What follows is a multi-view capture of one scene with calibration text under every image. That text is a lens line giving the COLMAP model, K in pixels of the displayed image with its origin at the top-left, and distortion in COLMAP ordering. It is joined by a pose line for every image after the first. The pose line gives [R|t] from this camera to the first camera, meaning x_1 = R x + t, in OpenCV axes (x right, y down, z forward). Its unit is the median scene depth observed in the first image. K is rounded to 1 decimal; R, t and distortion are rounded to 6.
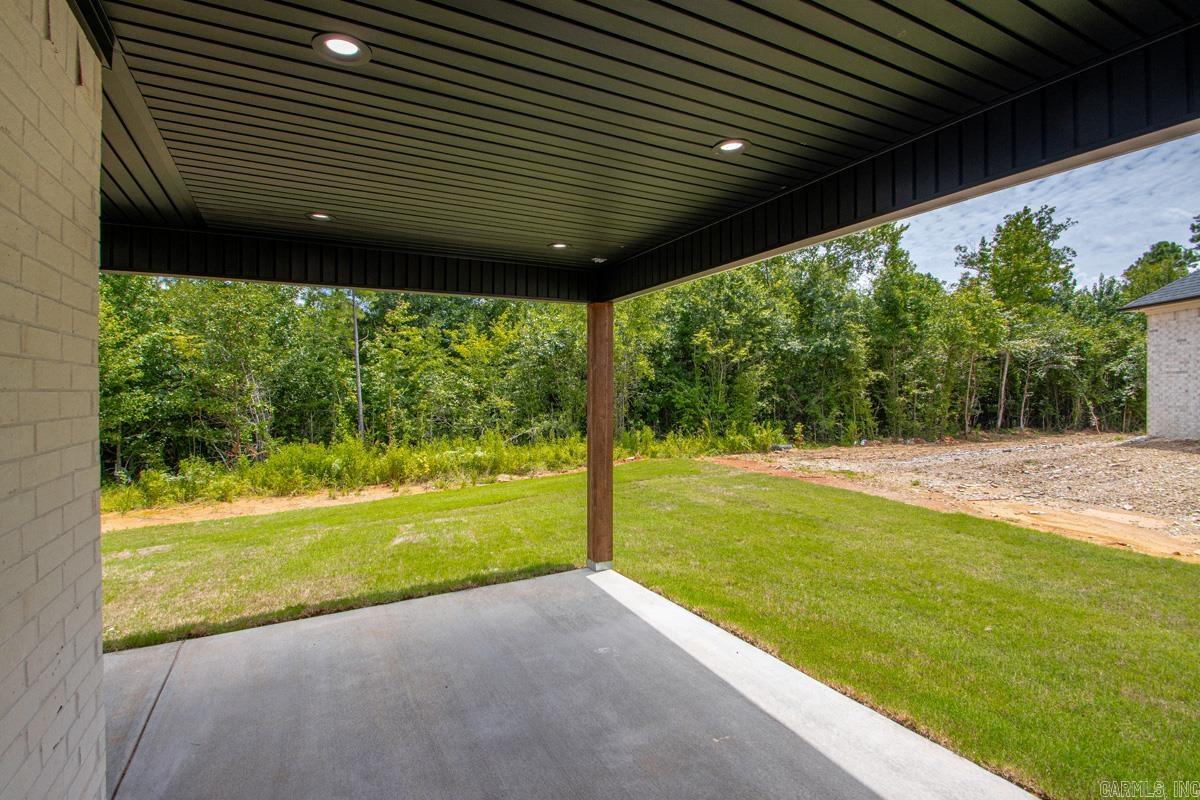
lens RADIAL K [[567.3, 0, 594.7], [0, 567.3, 398.1], [0, 0, 1]] dist [-0.002341, -0.007386]
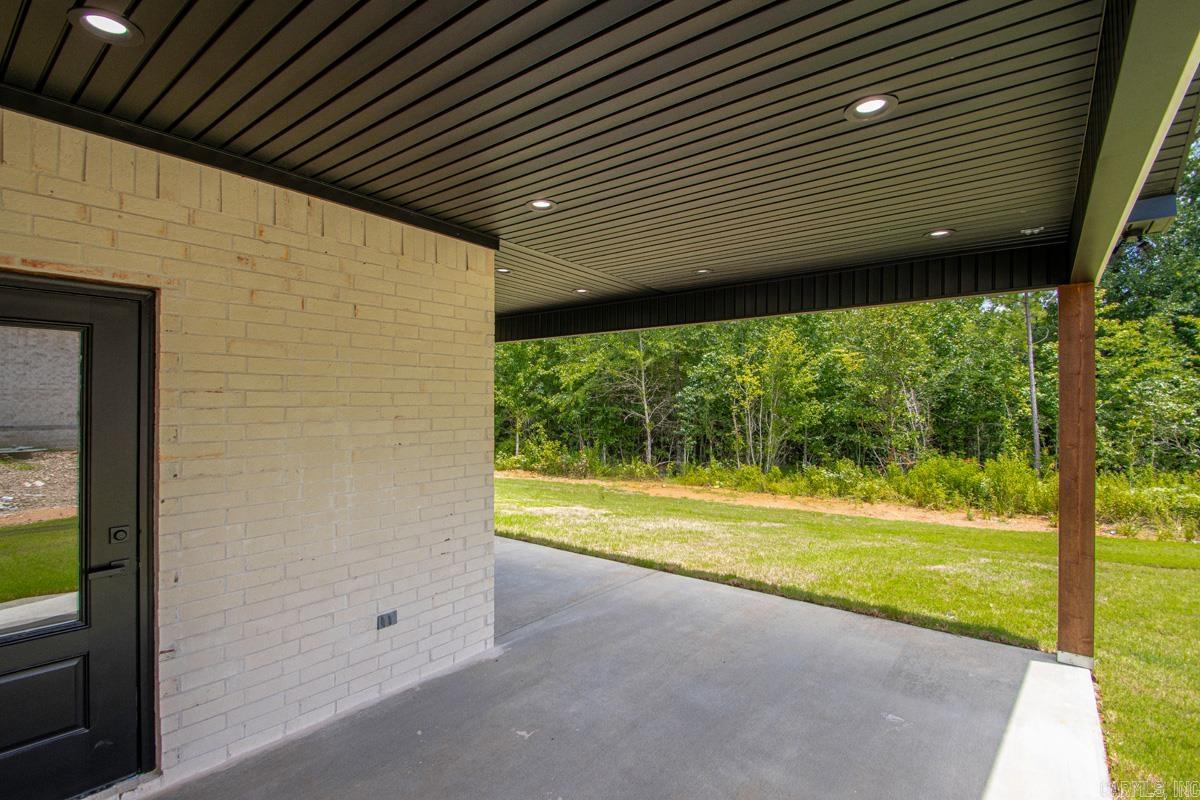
lens RADIAL K [[567.3, 0, 576.9], [0, 567.3, 399.2], [0, 0, 1]] dist [-0.002341, -0.007386]
pose [[0.375897, 0.005359, -0.926646, 0.388785], [-0.018814, 0.999821, -0.001849, -0.012163], [0.926471, 0.018129, 0.375930, 0.151818]]
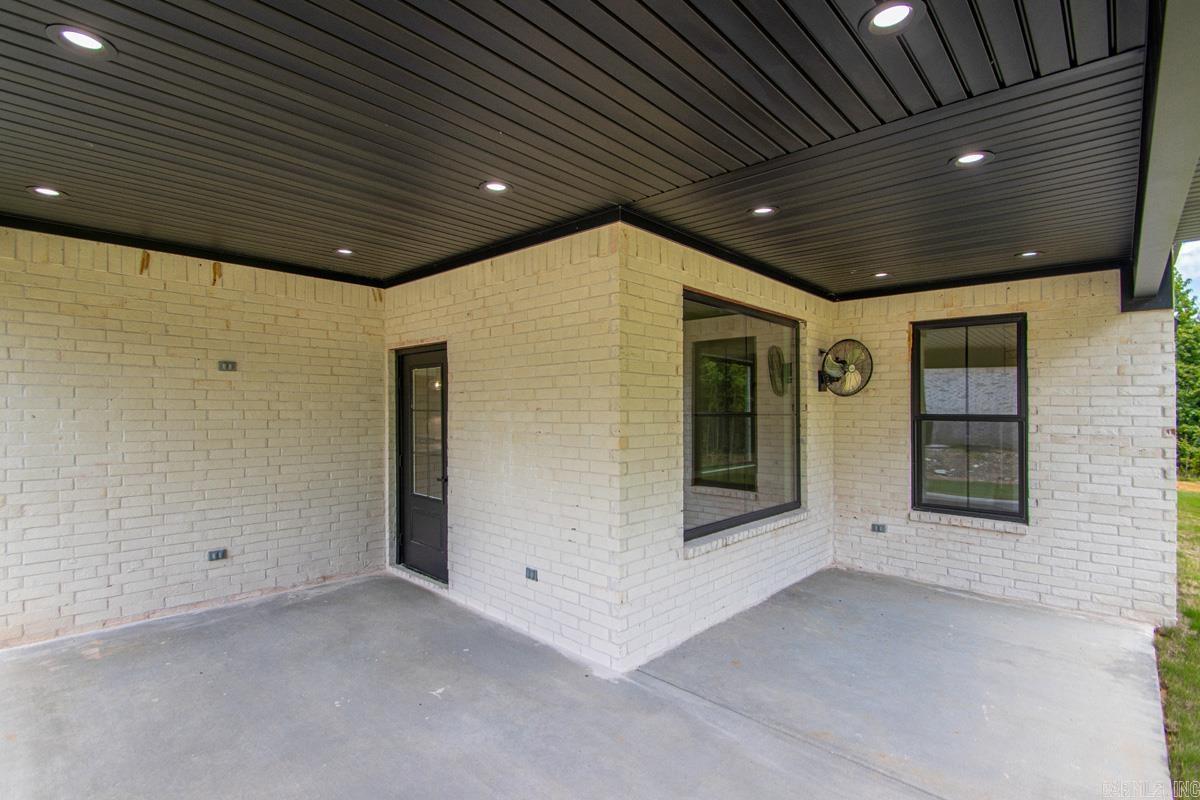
lens RADIAL K [[567.3, 0, 602.6], [0, 567.3, 412.0], [0, 0, 1]] dist [-0.002341, -0.007386]
pose [[-0.952764, 0.009941, -0.303550, -0.074940], [0.003588, 0.999763, 0.021479, -0.002754], [0.303692, 0.019375, -0.952573, 0.870820]]
